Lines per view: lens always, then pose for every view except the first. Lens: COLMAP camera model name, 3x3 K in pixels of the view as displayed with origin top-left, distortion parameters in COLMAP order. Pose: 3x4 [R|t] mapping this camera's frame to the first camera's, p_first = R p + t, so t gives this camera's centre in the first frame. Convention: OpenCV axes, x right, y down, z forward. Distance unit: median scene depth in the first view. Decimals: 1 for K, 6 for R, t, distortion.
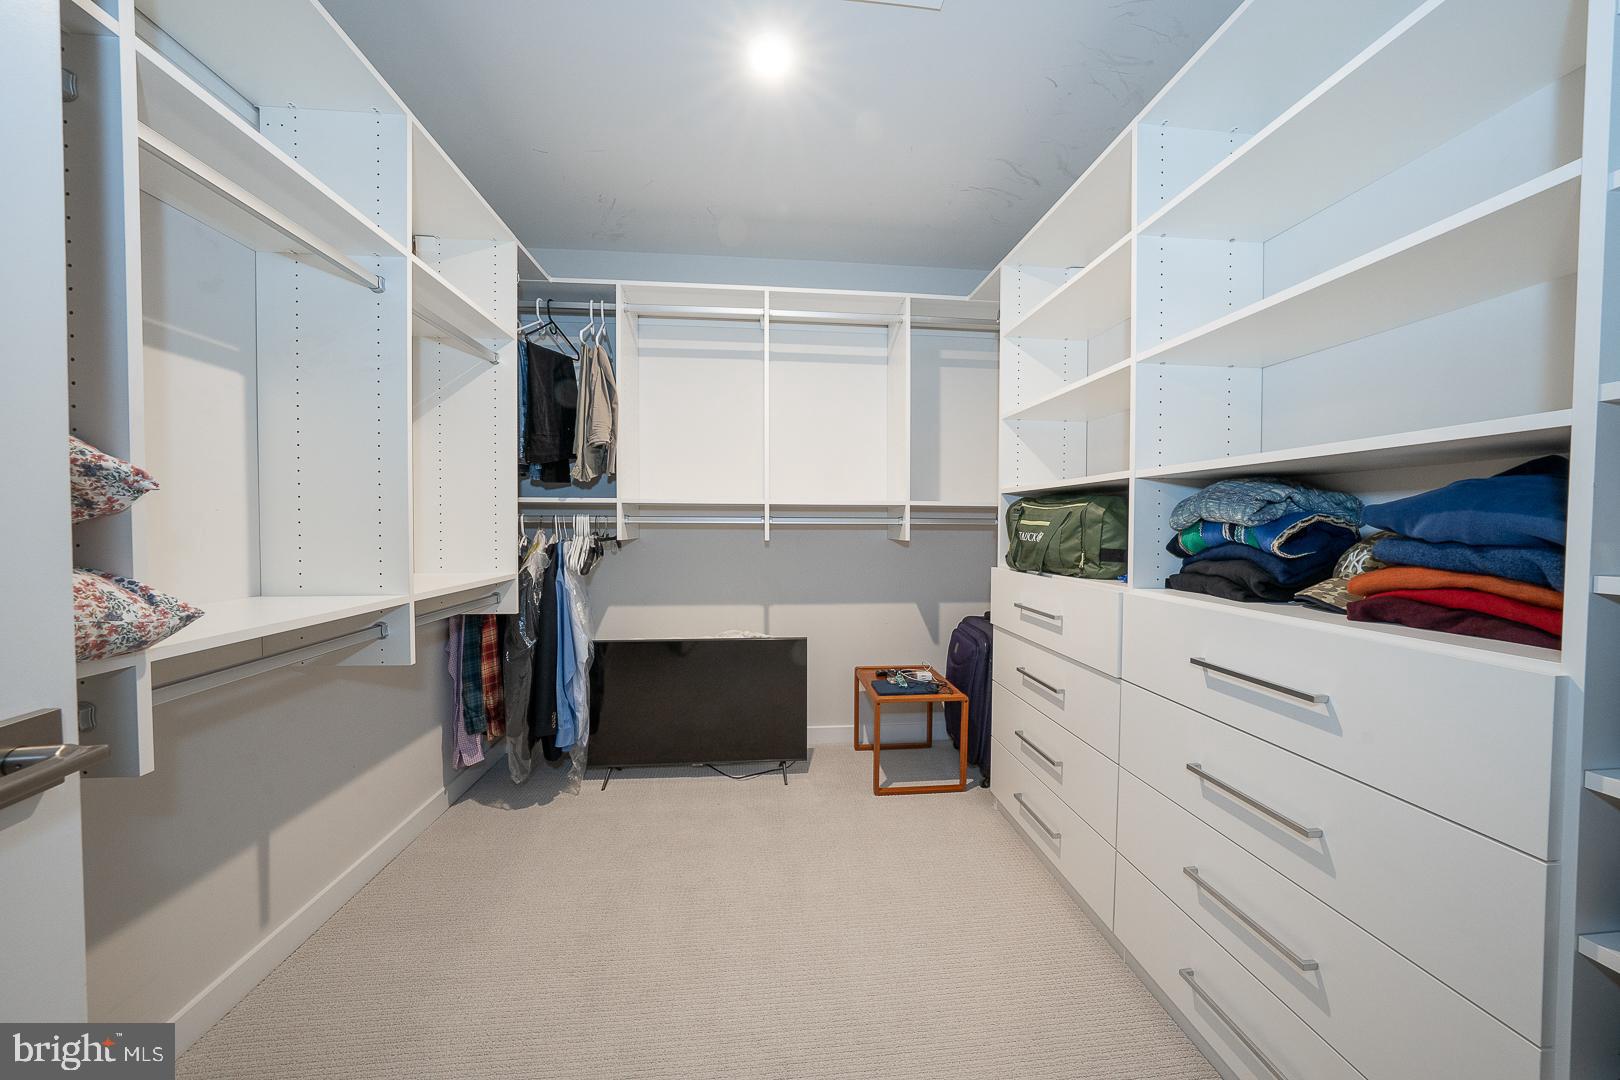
lens RADIAL K [[558.2, 0, 804.7], [0, 558.2, 532.4], [0, 0, 1]] dist [-0.001251, 0.000331]
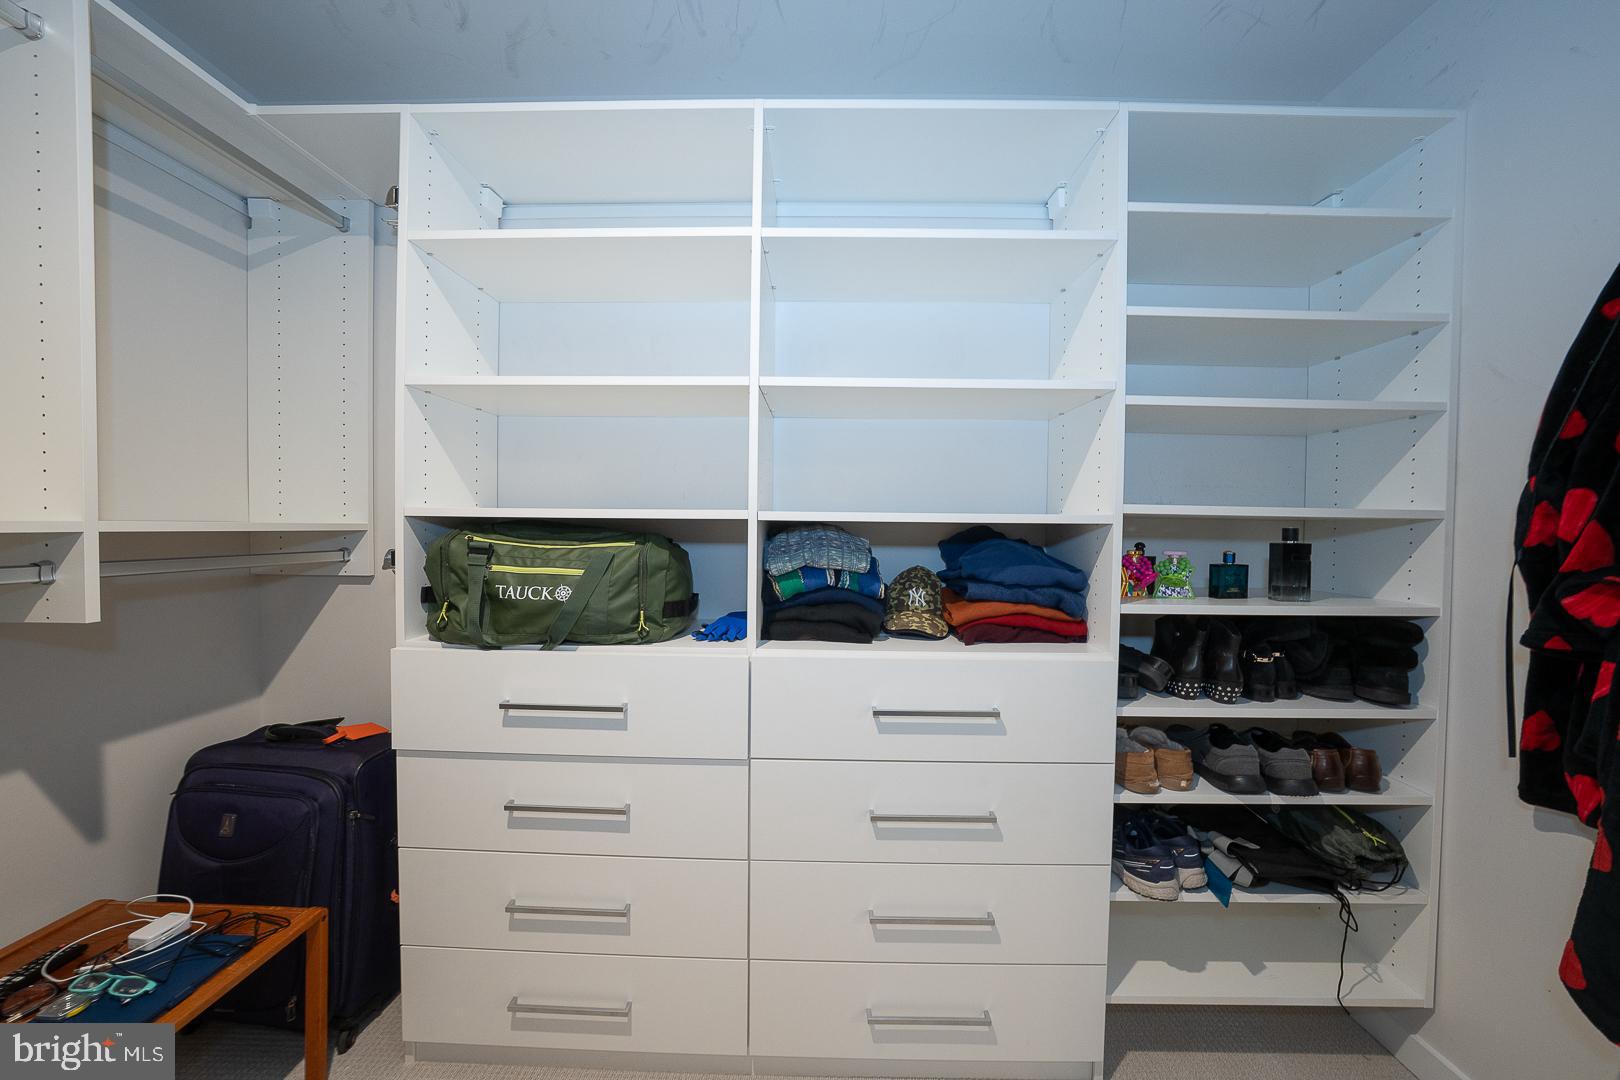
lens RADIAL K [[558.2, 0, 809.8], [0, 558.2, 537.6], [0, 0, 1]] dist [-0.001251, 0.000331]
pose [[0.123993, -0.027428, 0.991904, -0.260462], [0.011238, 0.999593, 0.026235, -0.094635], [-0.992219, 0.007894, 0.124251, 0.821986]]
